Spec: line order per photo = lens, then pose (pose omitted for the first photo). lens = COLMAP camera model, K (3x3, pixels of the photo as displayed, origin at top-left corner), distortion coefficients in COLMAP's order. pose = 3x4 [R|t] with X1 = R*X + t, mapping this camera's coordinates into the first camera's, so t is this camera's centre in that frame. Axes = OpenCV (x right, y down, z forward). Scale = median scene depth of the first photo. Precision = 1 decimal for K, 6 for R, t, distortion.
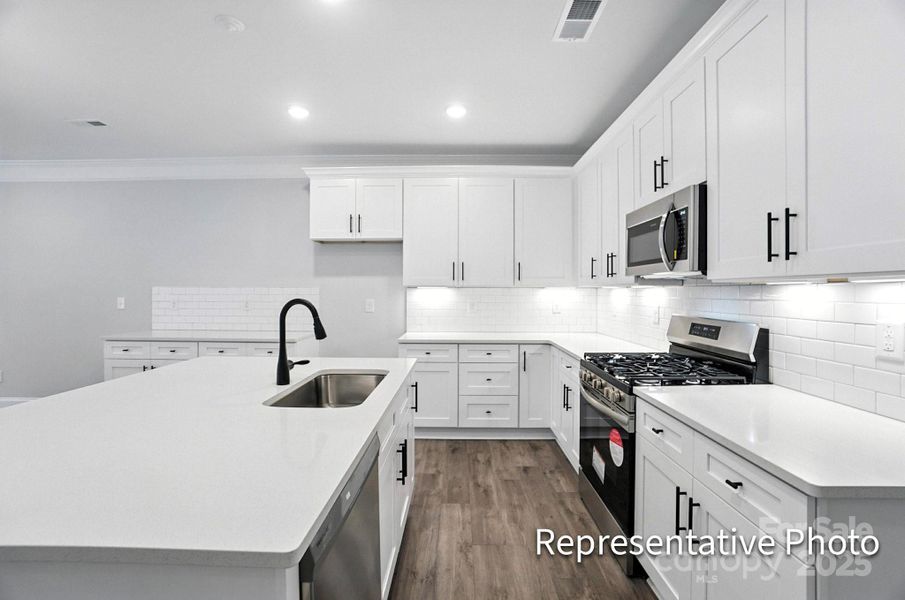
lens RADIAL K [[405.6, 0, 451.2], [0, 405.6, 292.0], [0, 0, 1]] dist [-0.054539, 0.017318]
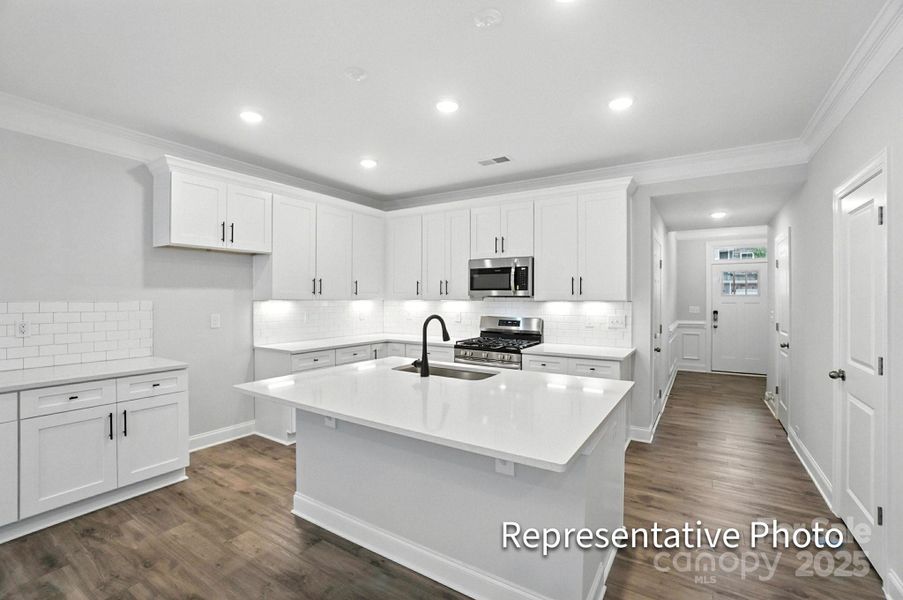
lens RADIAL K [[404.8, 0, 448.3], [0, 404.8, 300.6], [0, 0, 1]] dist [-0.054539, 0.017318]
pose [[0.525144, -0.007328, 0.850982, -0.887833], [0.000034, 0.999963, 0.008589, -0.025450], [-0.851013, -0.004482, 0.525125, 0.110623]]
